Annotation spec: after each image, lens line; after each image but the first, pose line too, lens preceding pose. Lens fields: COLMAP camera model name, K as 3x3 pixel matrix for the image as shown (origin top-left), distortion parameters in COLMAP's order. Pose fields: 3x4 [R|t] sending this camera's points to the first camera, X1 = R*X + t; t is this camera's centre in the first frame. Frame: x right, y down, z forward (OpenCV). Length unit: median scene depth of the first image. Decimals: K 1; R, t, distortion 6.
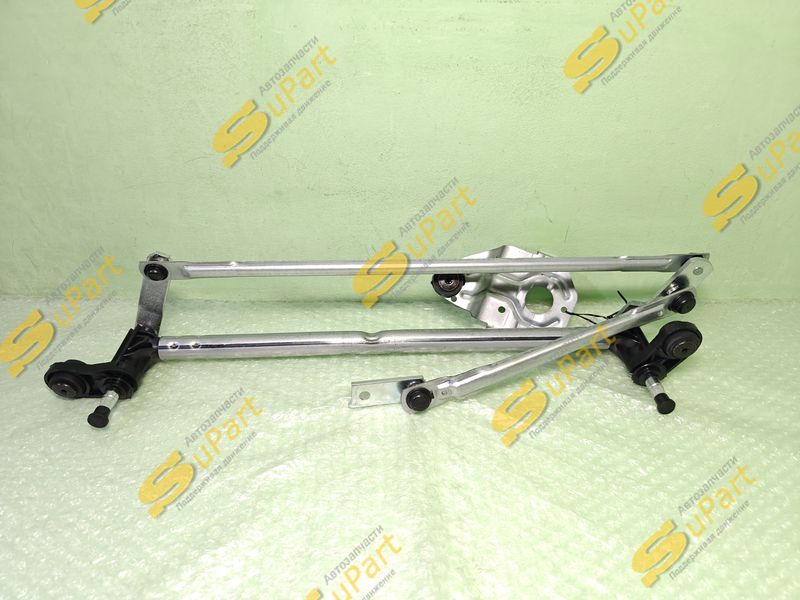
lens RADIAL K [[563.7, 0, 400.0], [0, 563.7, 298.9], [0, 0, 1]] dist [0.009477, -0.017587]
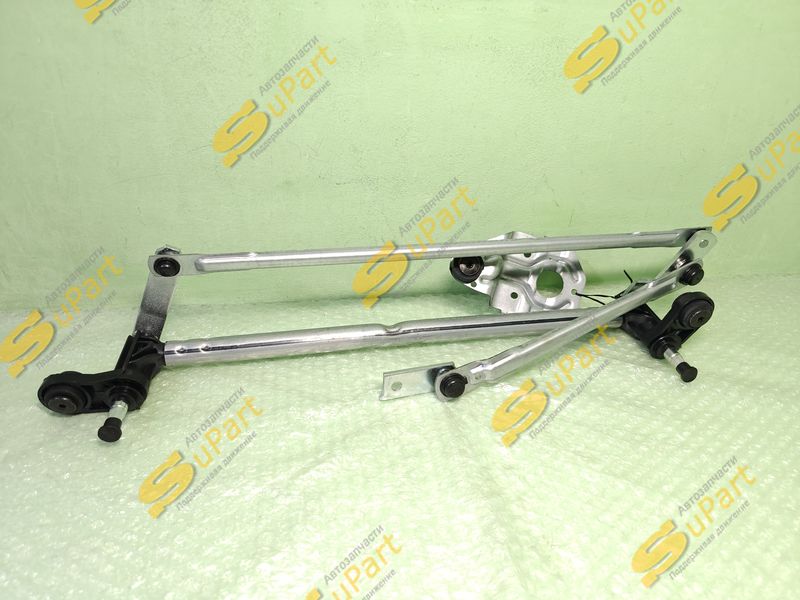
lens RADIAL K [[563.7, 0, 399.0], [0, 563.7, 301.0], [0, 0, 1]] dist [0.009477, -0.017587]
pose [[0.989740, -0.054661, 0.132008, -0.178419], [0.060492, 0.997344, -0.040573, 0.066028], [-0.129440, 0.048142, 0.990418, 0.042292]]
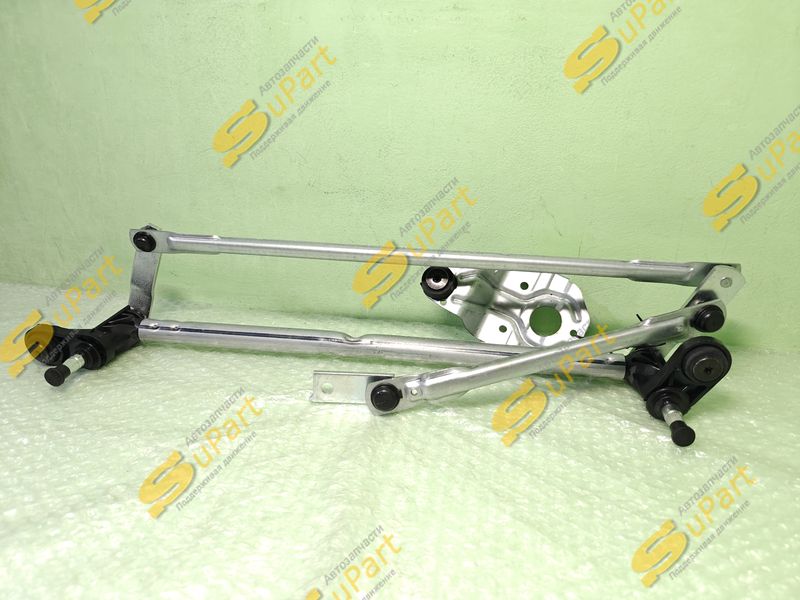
lens RADIAL K [[563.7, 0, 399.1], [0, 563.7, 301.0], [0, 0, 1]] dist [0.009477, -0.017587]
pose [[0.982077, 0.071638, -0.174337, 0.198255], [-0.111141, 0.967140, -0.228664, 0.231251], [0.152227, 0.243942, 0.957768, 0.119317]]
